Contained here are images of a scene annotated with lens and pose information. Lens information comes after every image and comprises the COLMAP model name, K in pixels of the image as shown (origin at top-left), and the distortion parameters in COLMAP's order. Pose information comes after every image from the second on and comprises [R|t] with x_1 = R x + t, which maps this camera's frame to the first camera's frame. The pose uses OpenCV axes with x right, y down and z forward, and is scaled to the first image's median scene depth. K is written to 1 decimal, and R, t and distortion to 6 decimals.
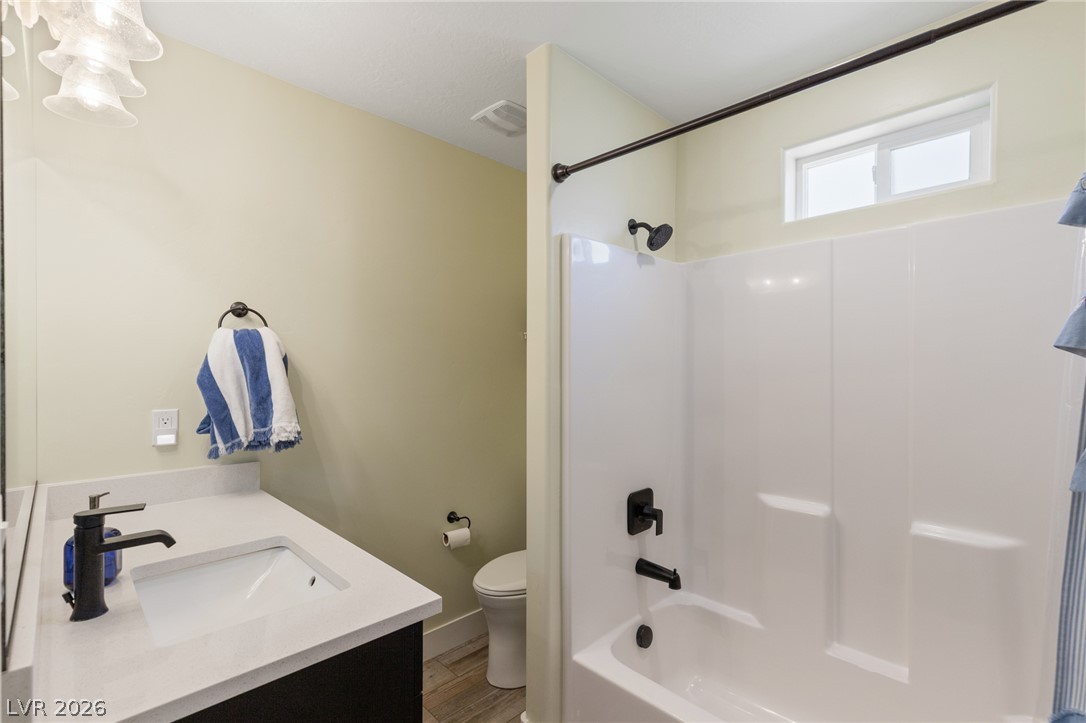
lens RADIAL K [[496.3, 0, 543.0], [0, 496.3, 361.5], [0, 0, 1]] dist [0.000548, 0.000354]
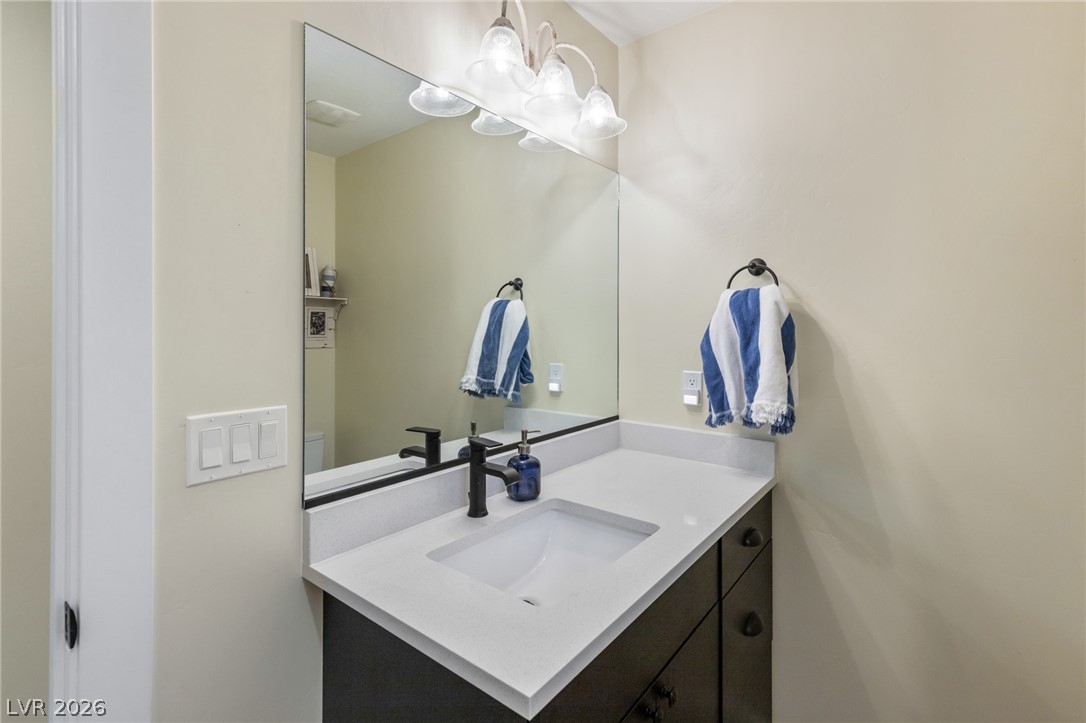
lens RADIAL K [[493.2, 0, 547.2], [0, 493.2, 332.5], [0, 0, 1]] dist [0.001235, 0.000126]
pose [[0.154503, 0.007630, -0.987963, 0.218311], [0.001543, 0.999967, 0.007964, 0.006003], [0.987991, -0.002755, 0.154486, 0.532901]]
